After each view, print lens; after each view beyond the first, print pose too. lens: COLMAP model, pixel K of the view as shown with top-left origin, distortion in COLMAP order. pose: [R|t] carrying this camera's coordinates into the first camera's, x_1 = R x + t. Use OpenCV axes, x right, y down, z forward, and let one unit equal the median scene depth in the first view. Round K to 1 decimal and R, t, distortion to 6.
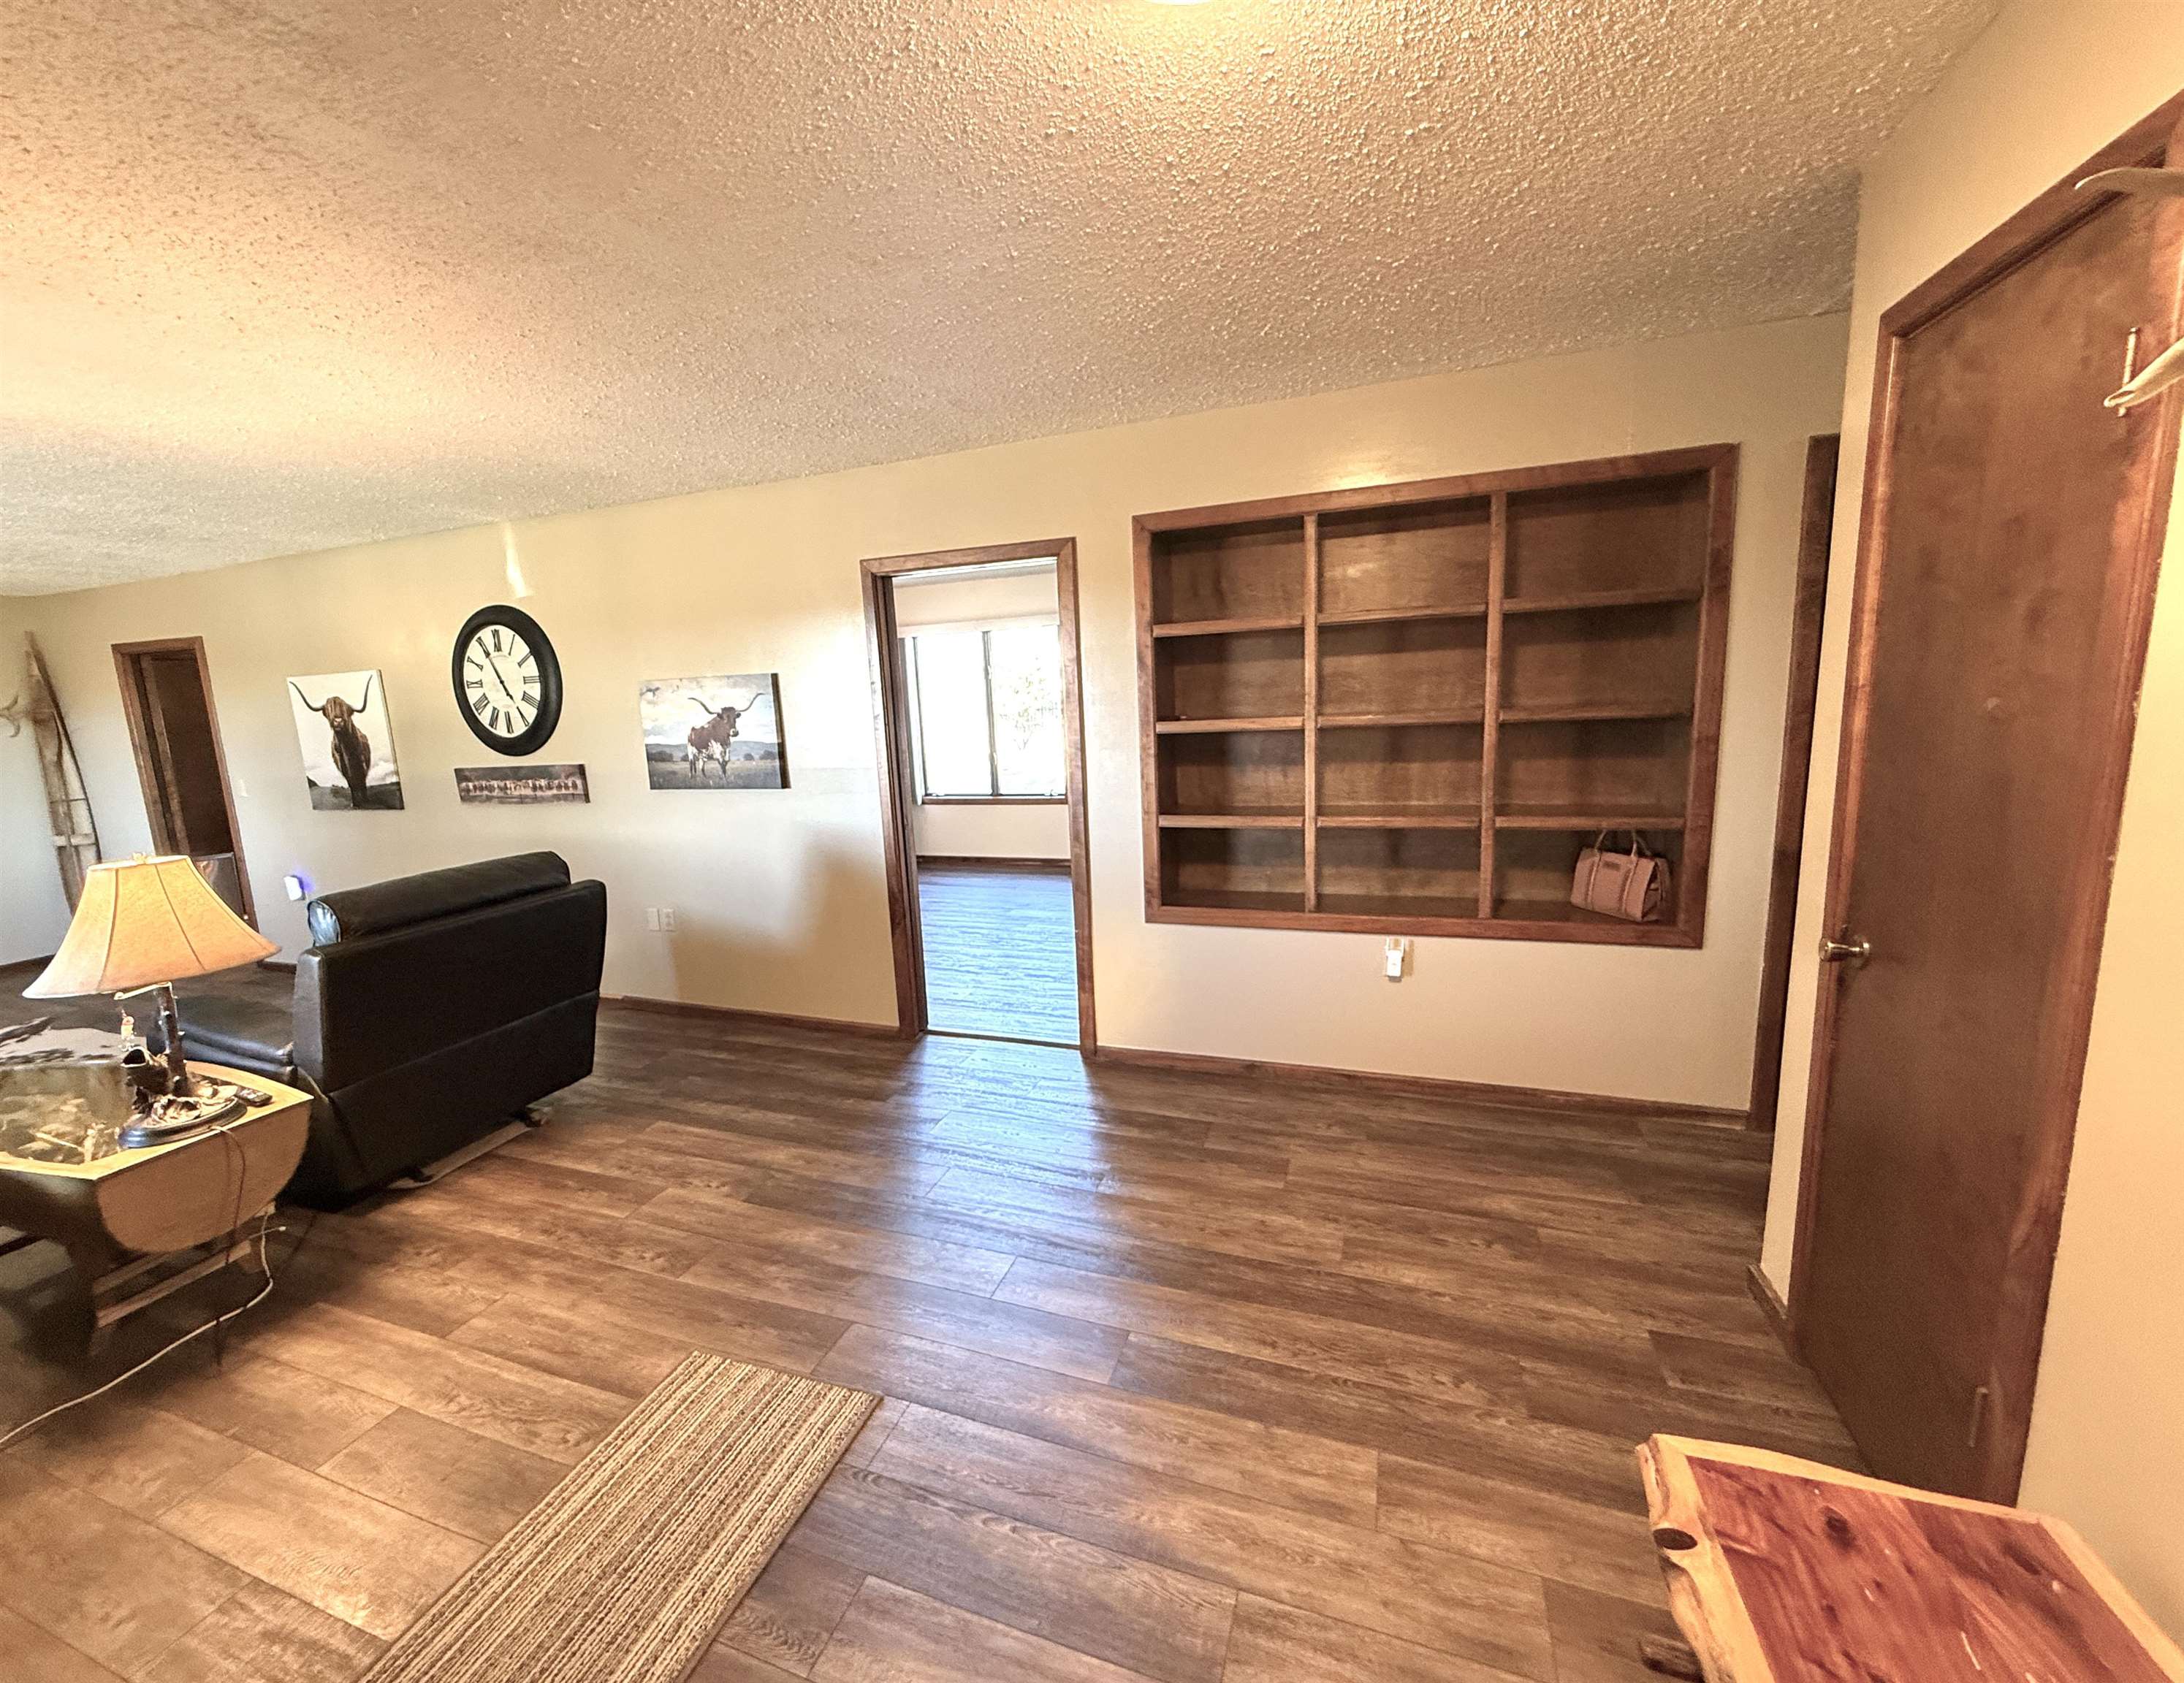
lens RADIAL K [[895.2, 0, 1058.6], [0, 895.2, 841.4], [0, 0, 1]] dist [-0.002487, 0.000414]
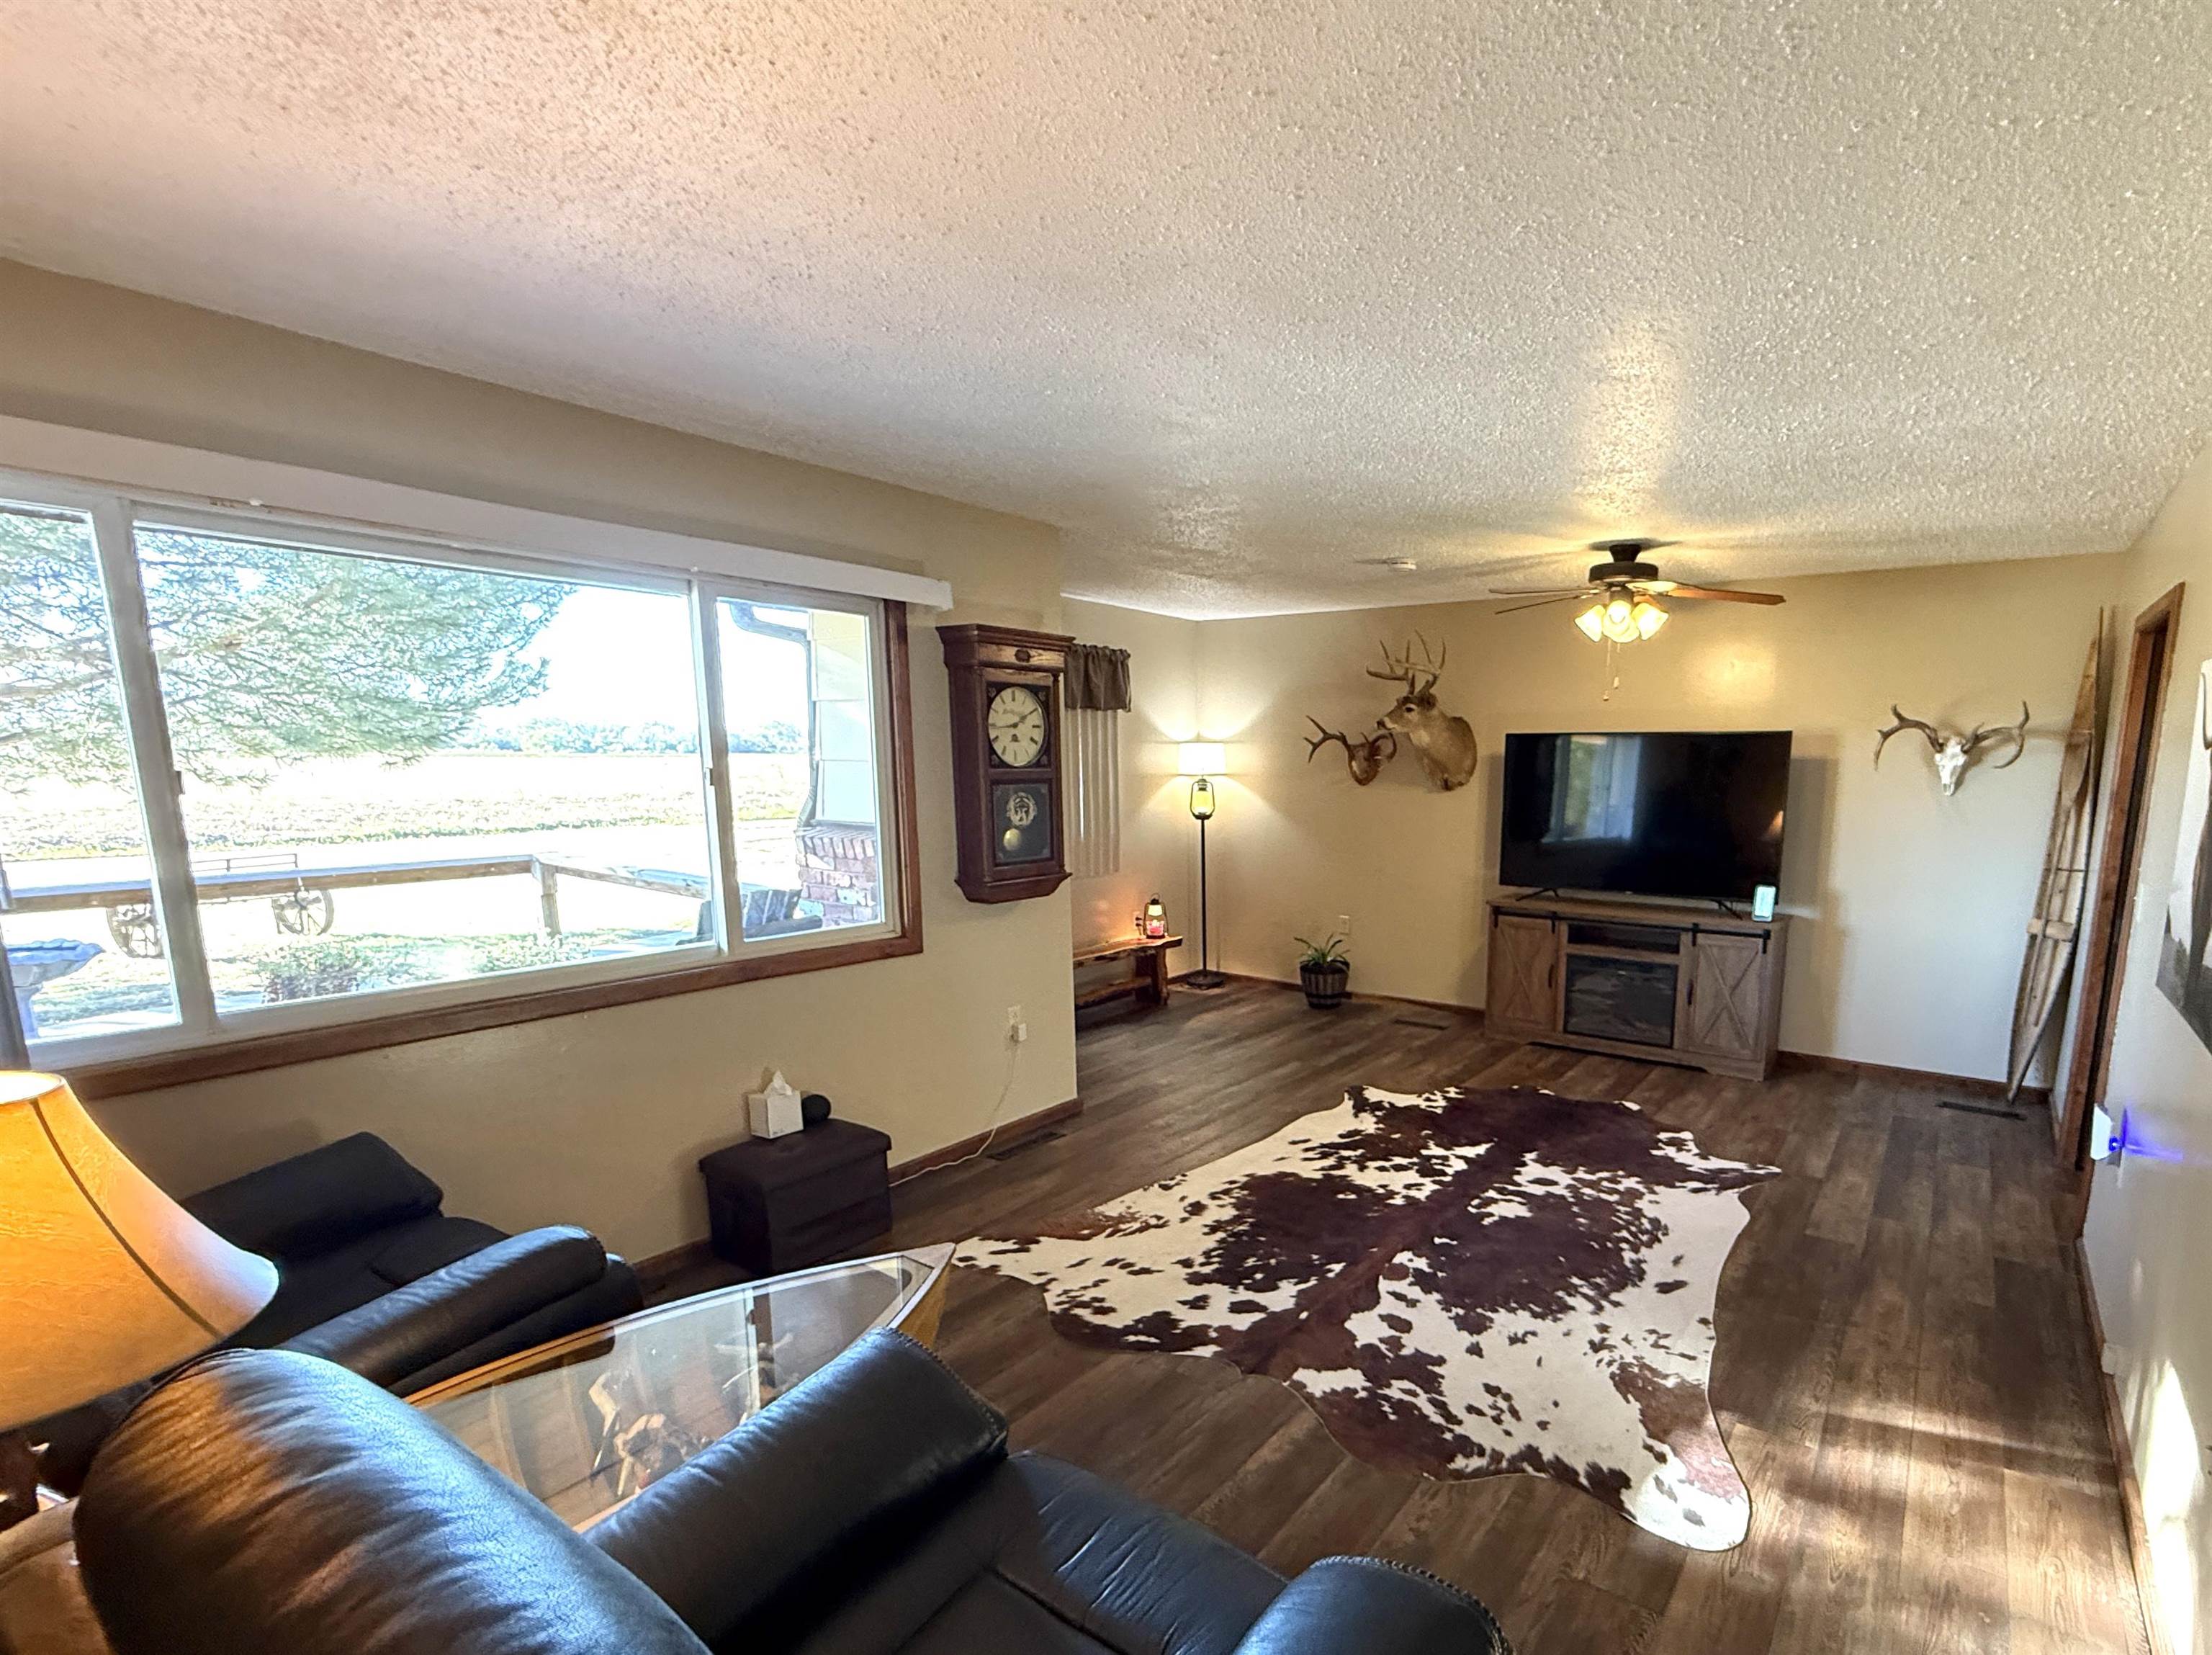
lens RADIAL K [[1052.0, 0, 1314.6], [0, 1052.0, 945.6], [0, 0, 1]] dist [-0.004431, 0.000455]
pose [[-0.194613, 0.219563, -0.955991, -0.389795], [-0.167797, 0.952806, 0.252990, -0.145351], [0.966421, 0.209647, -0.148587, 0.908793]]
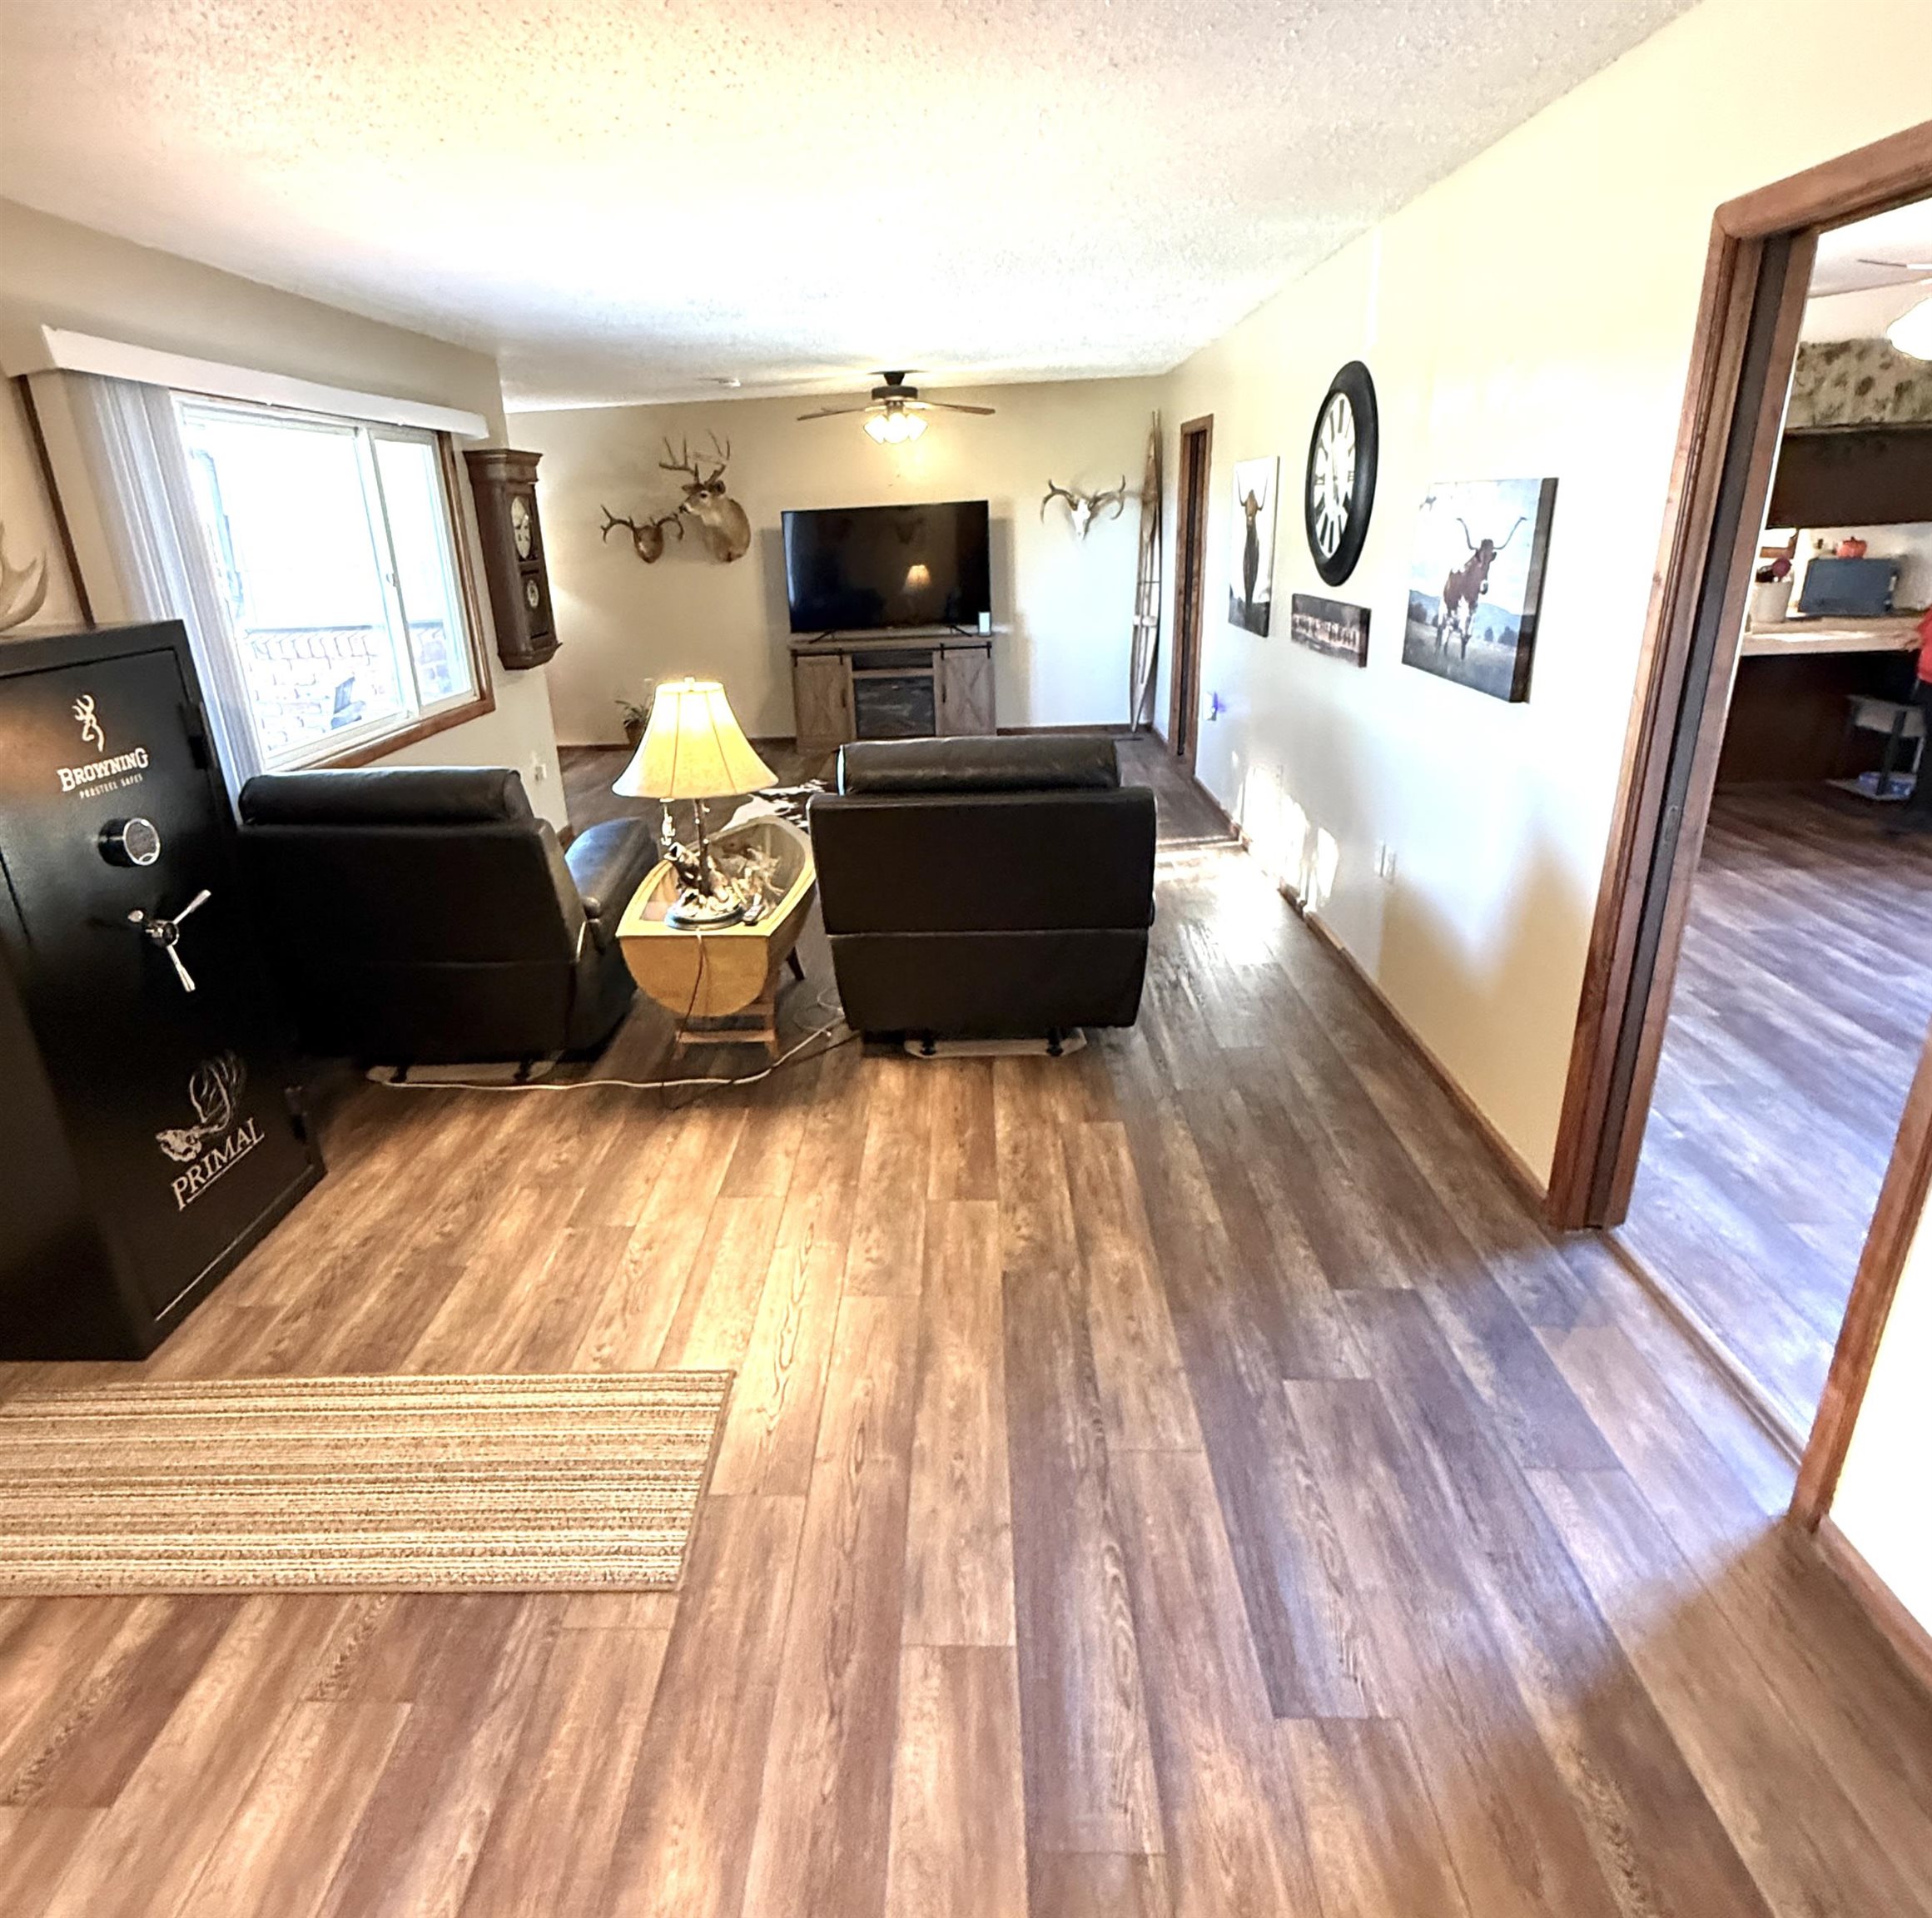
lens RADIAL K [[1155.6, 0, 911.0], [0, 1155.6, 941.1], [0, 0, 1]] dist [0.003007, -0.003177]
pose [[0.309635, 0.362291, -0.879131, 0.252756], [-0.132344, 0.931990, 0.337462, -0.113569], [0.941600, 0.011857, 0.336524, 0.422945]]
